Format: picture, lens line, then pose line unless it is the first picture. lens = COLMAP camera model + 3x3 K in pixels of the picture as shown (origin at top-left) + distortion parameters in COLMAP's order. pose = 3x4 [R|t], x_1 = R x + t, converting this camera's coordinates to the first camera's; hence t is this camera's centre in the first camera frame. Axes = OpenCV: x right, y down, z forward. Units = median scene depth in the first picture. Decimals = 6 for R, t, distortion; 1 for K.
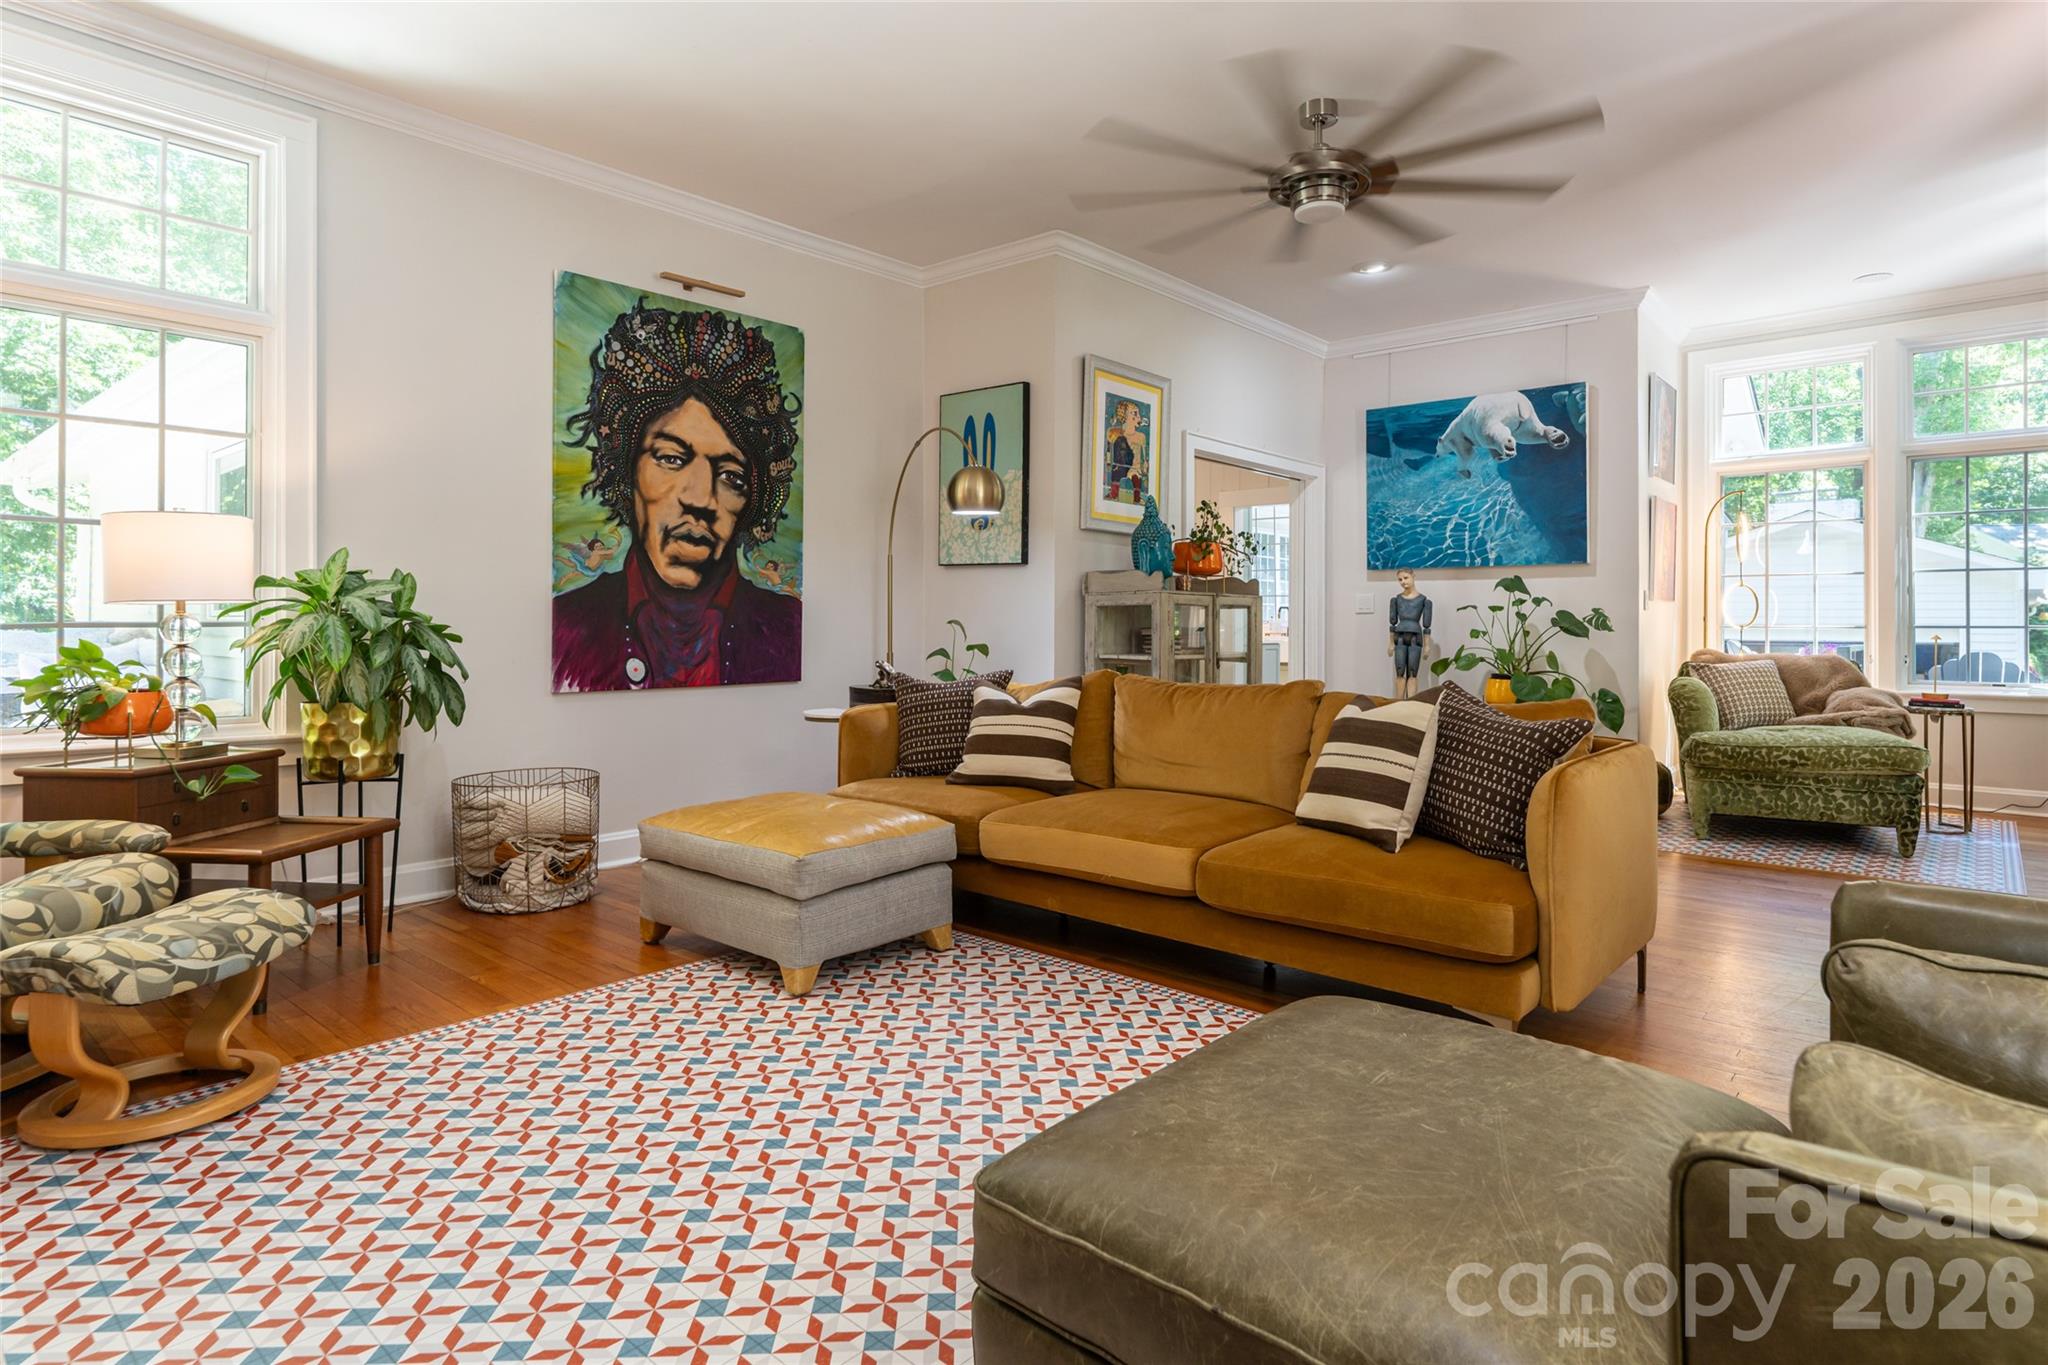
lens RADIAL K [[1078.8, 0, 1043.6], [0, 1078.8, 609.5], [0, 0, 1]] dist [0.002953, 0.000772]
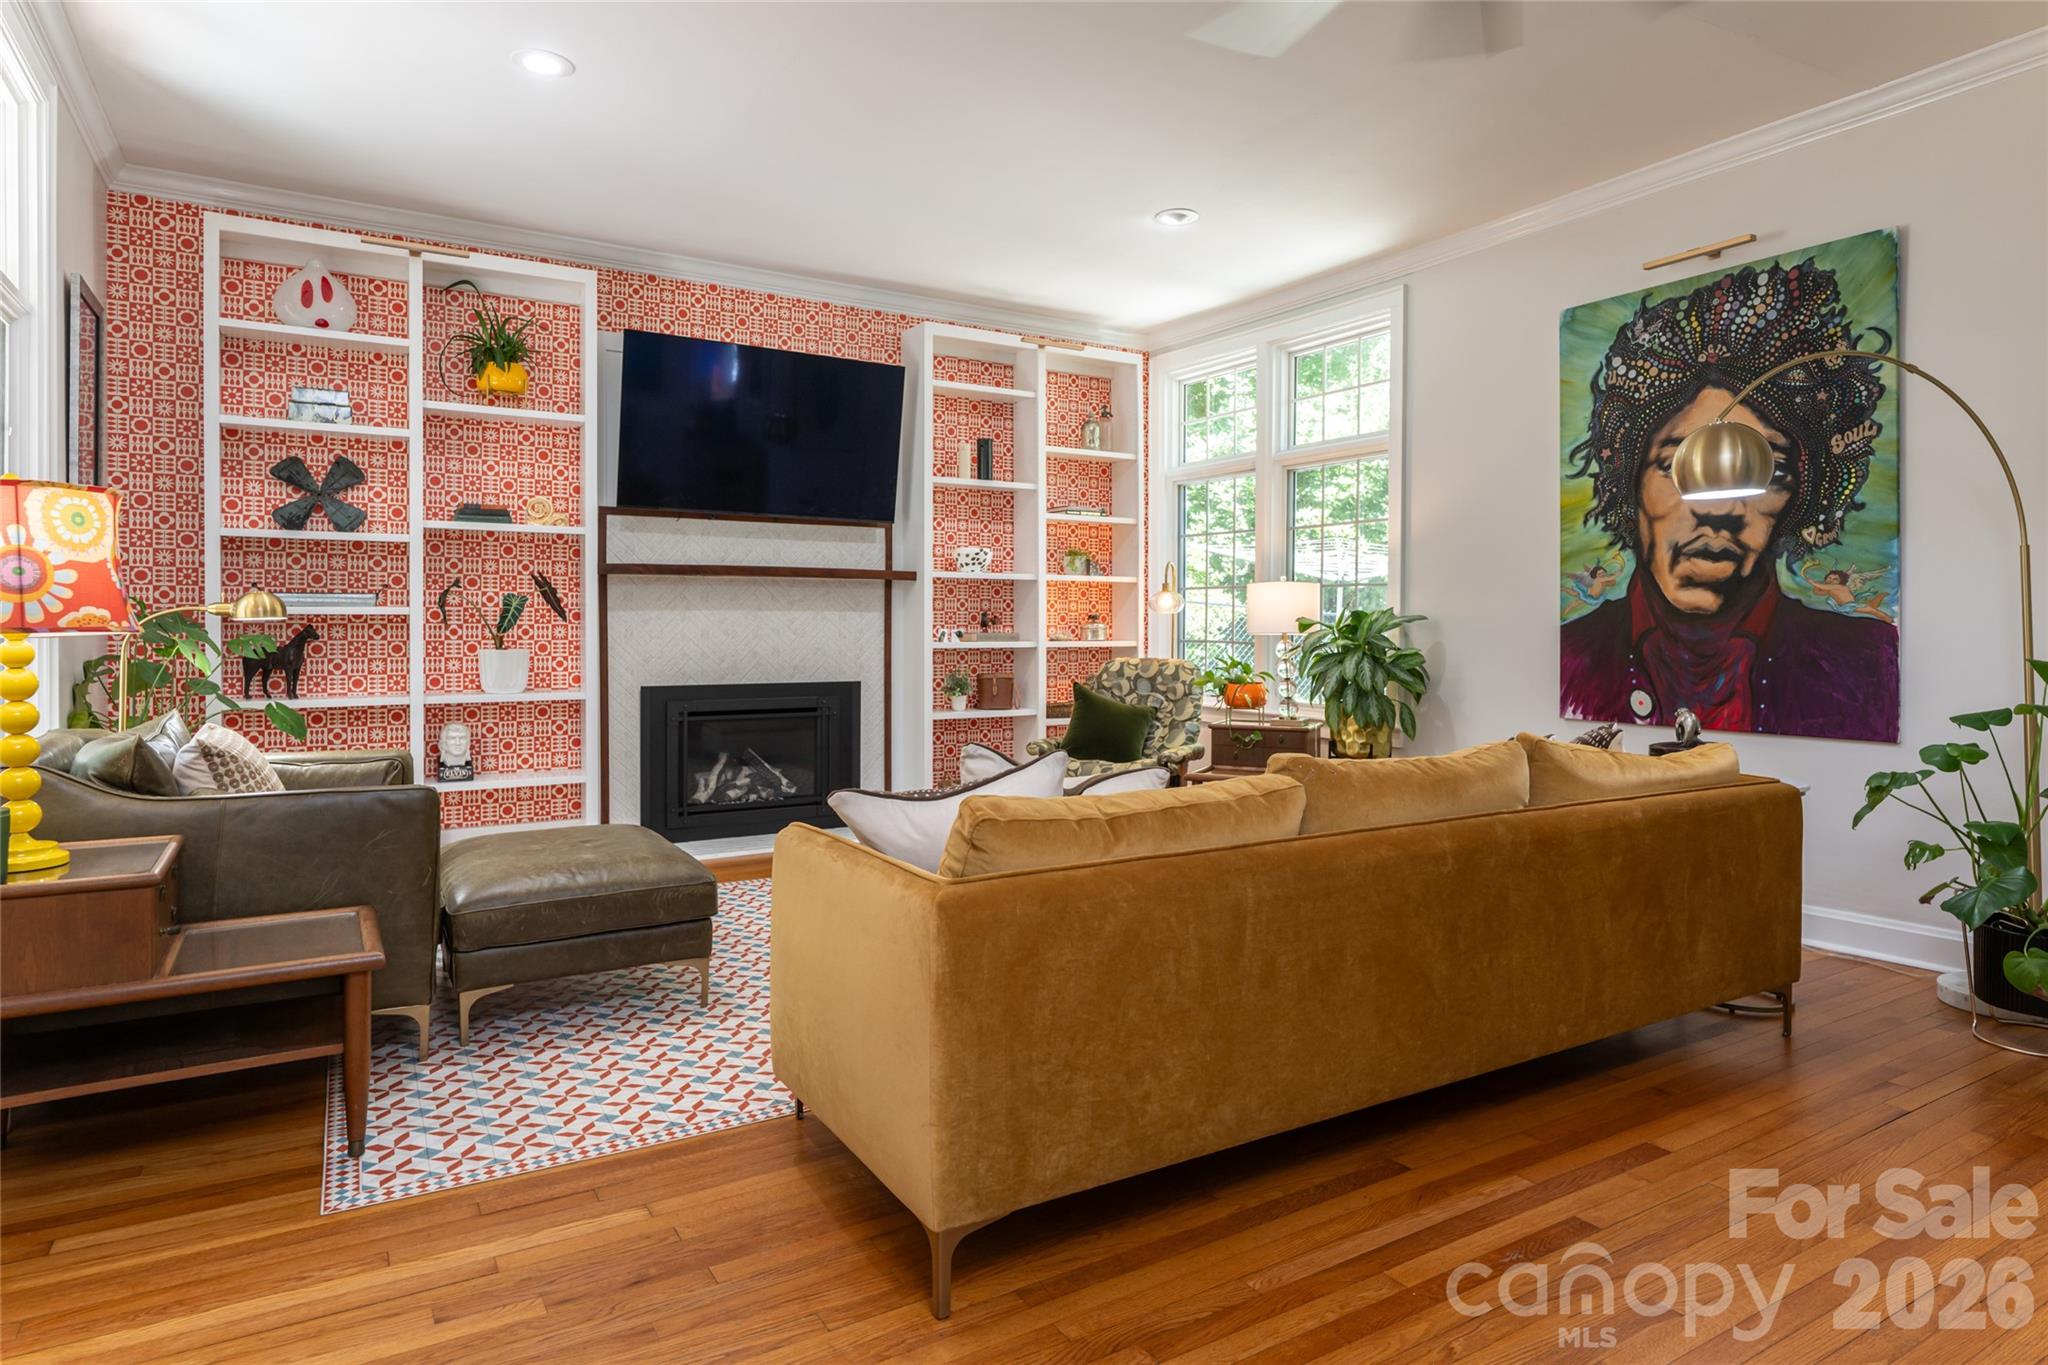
lens RADIAL K [[1154.0, 0, 1033.8], [0, 1154.0, 635.7], [0, 0, 1]] dist [-0.008492, 0.002436]
pose [[-0.287879, 0.001963, -0.957665, 0.609230], [0.003451, 0.999994, 0.001012, -0.004072], [0.957661, -0.003013, -0.287884, 0.668657]]
